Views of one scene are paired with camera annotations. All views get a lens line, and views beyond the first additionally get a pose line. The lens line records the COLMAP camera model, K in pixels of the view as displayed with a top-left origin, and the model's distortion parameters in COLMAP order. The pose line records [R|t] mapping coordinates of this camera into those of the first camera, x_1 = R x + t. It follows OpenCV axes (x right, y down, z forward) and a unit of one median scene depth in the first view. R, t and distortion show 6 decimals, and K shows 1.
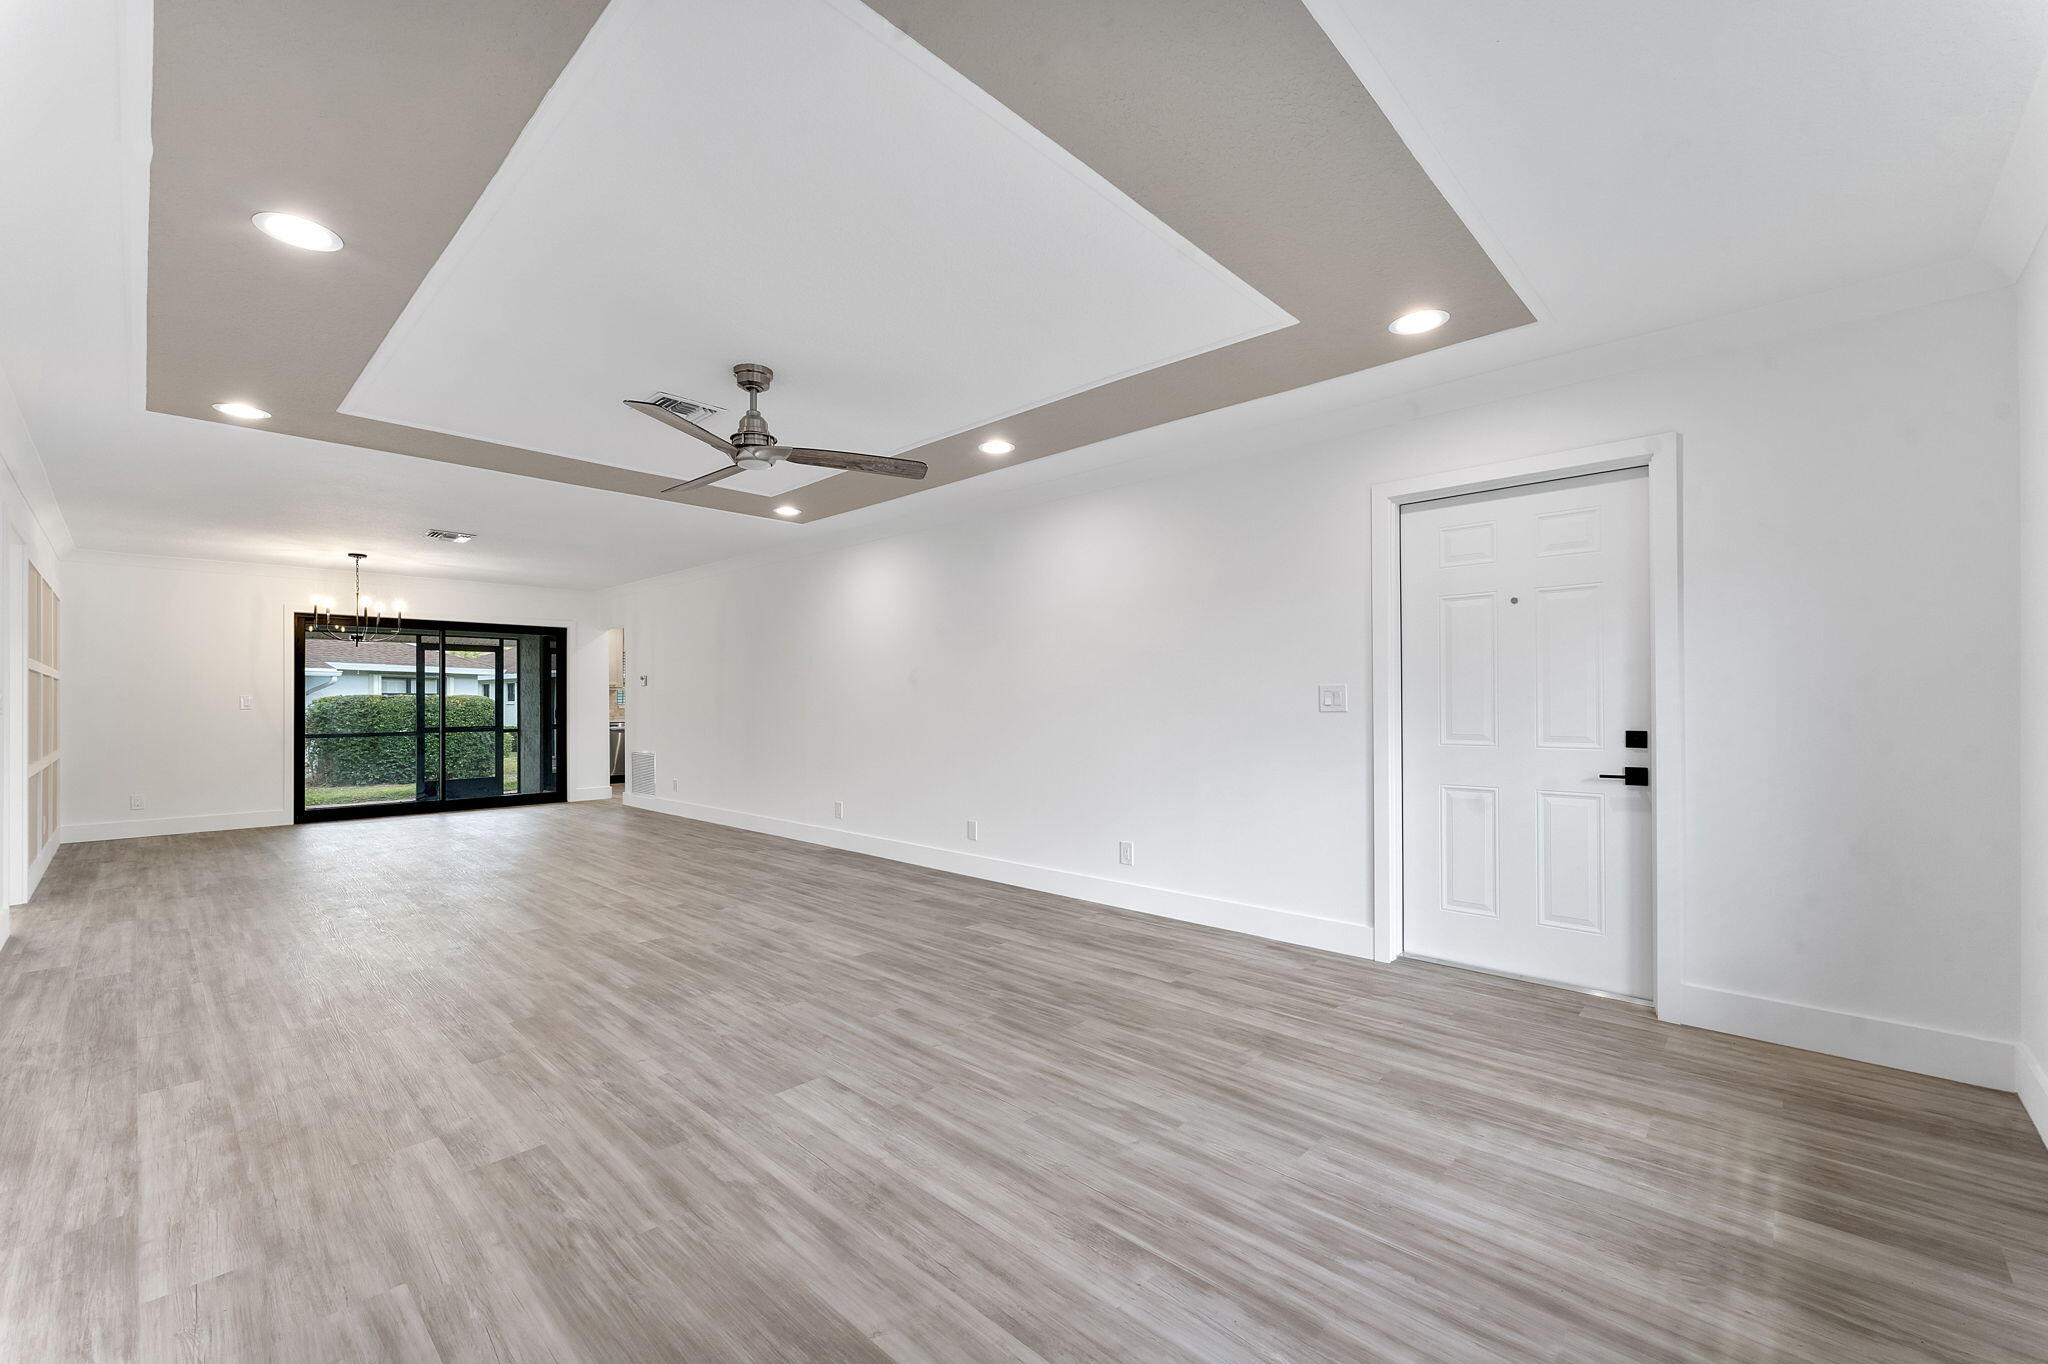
lens RADIAL K [[825.5, 0, 1011.4], [0, 825.5, 697.0], [0, 0, 1]] dist [0.001340, -0.000028]
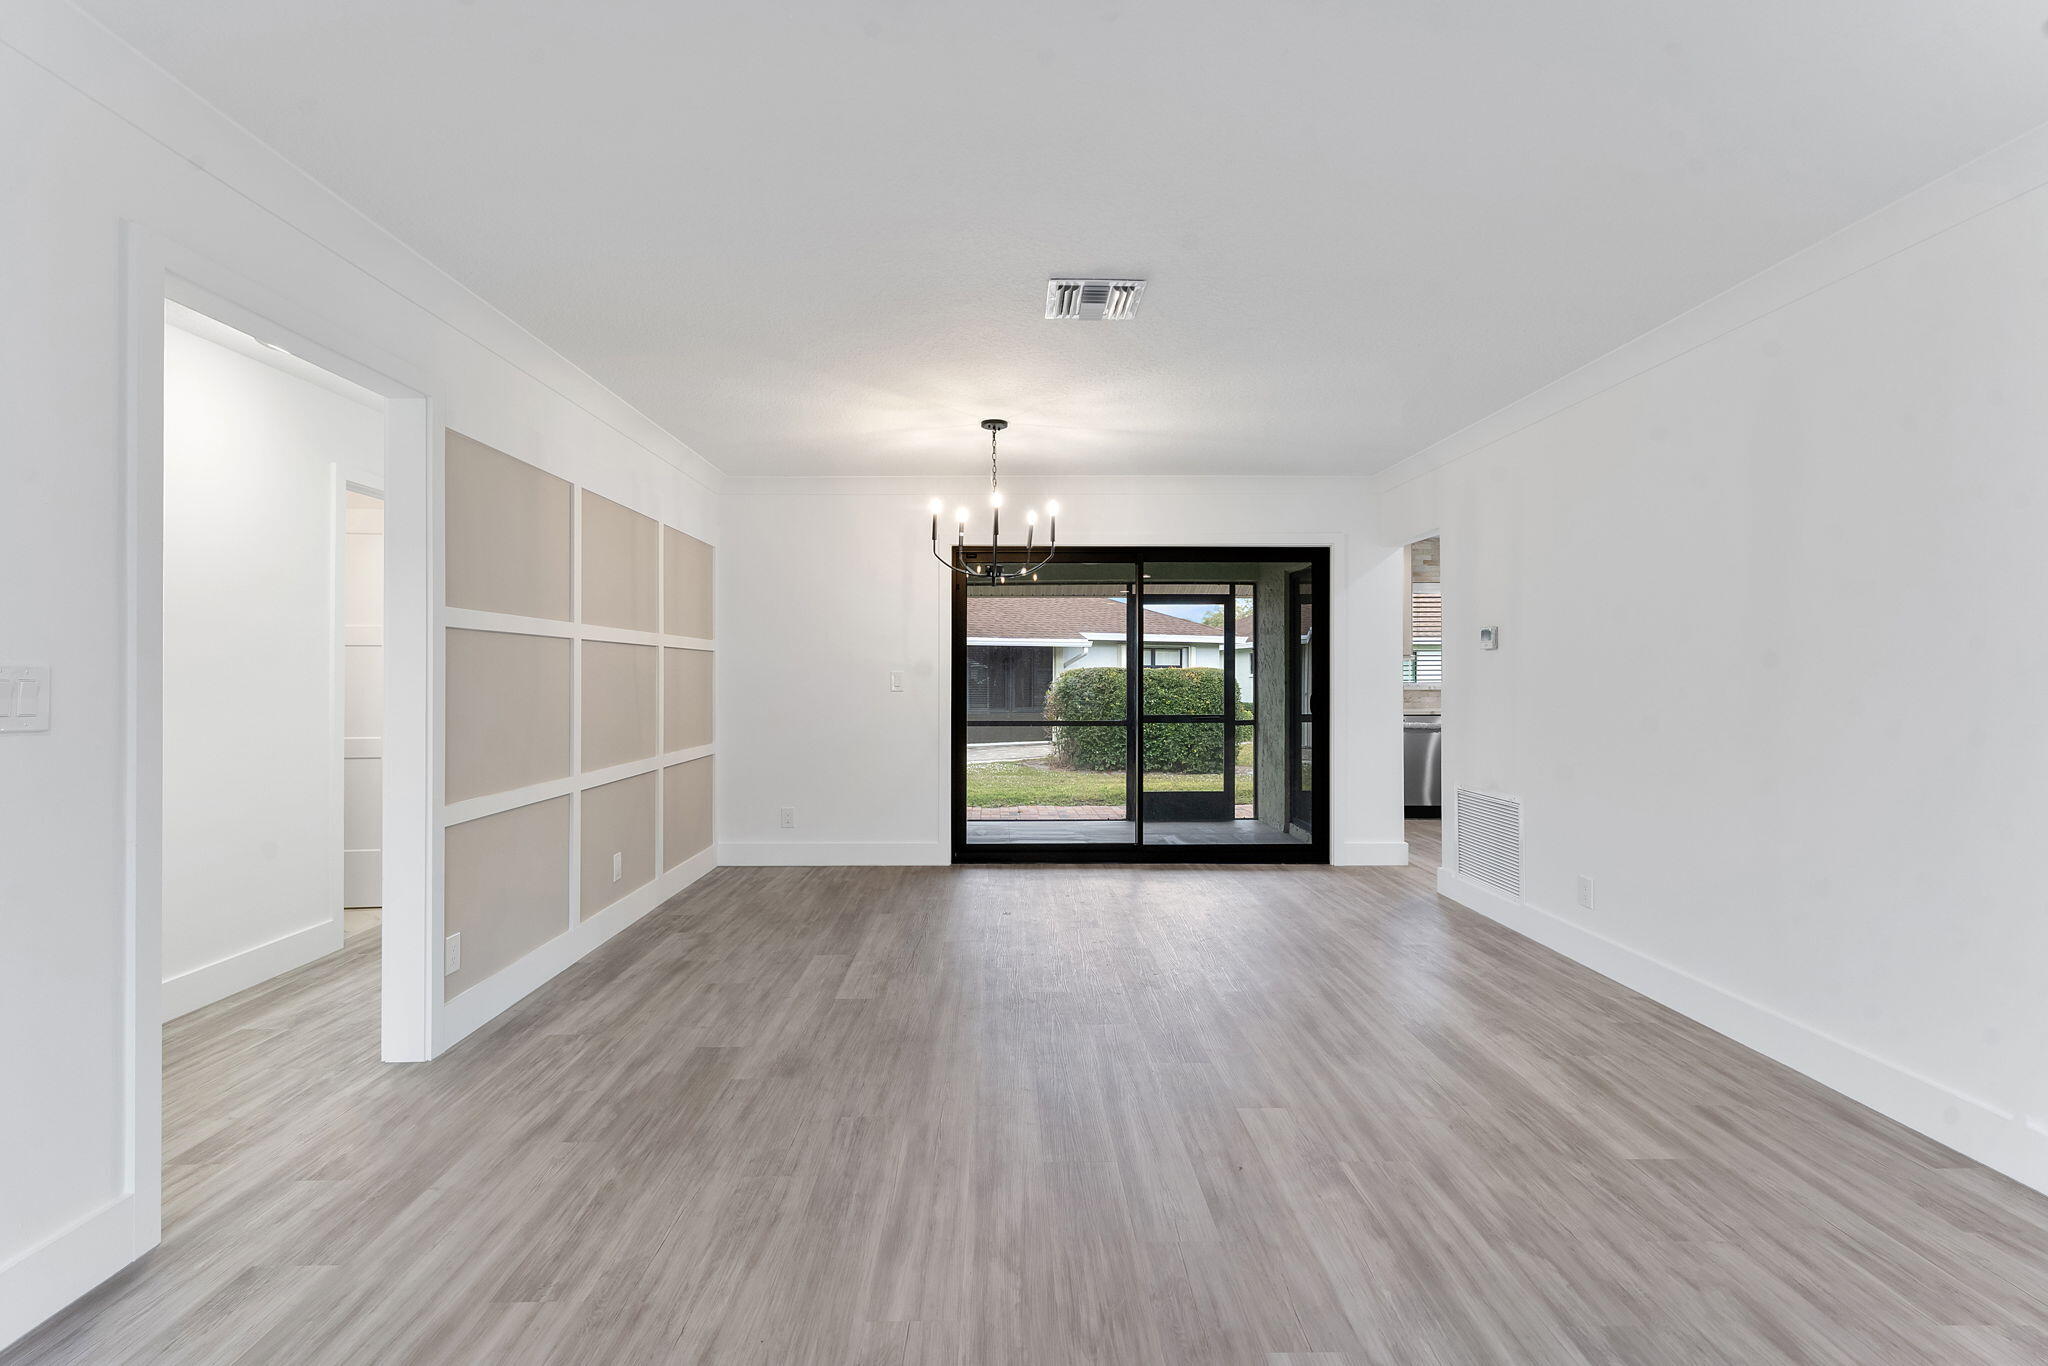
lens RADIAL K [[934.7, 0, 1021.1], [0, 934.7, 674.1], [0, 0, 1]] dist [0.000766, 0.000035]
pose [[0.702380, 0.004648, -0.711787, -0.654761], [-0.000219, 0.999980, 0.006314, -0.009108], [0.711802, -0.004279, 0.702367, 1.139376]]
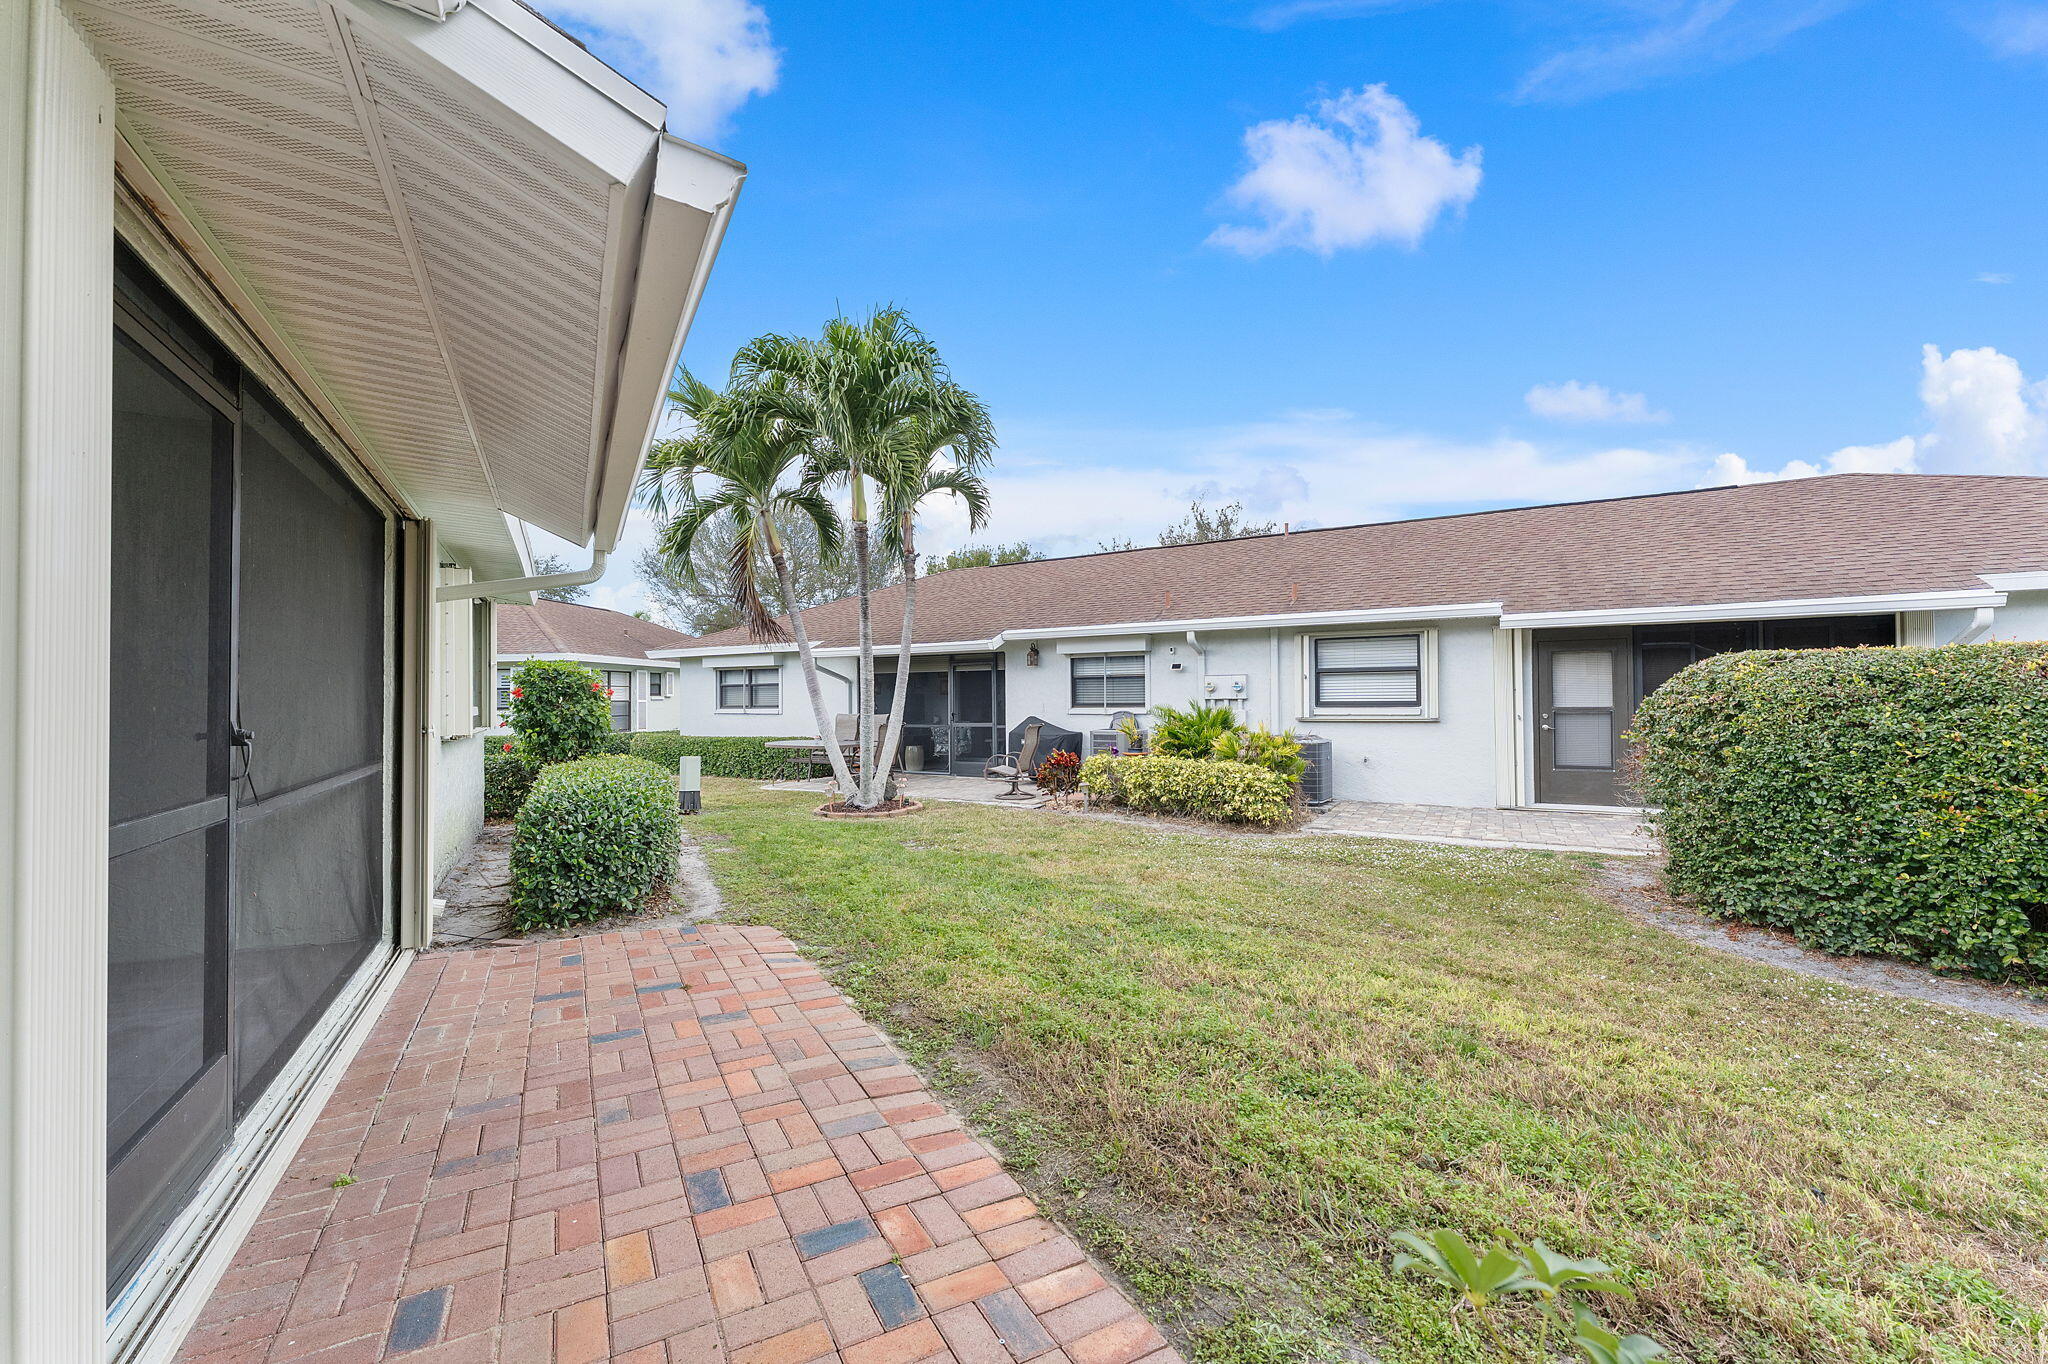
lens RADIAL K [[825.5, 0, 1011.4], [0, 825.5, 697.0], [0, 0, 1]] dist [0.001340, -0.000028]
pose [[-0.297824, 0.010001, -0.954568, -1.740944], [0.015130, 0.999869, 0.005756, 0.040787], [0.954501, -0.012728, -0.297936, 3.789635]]
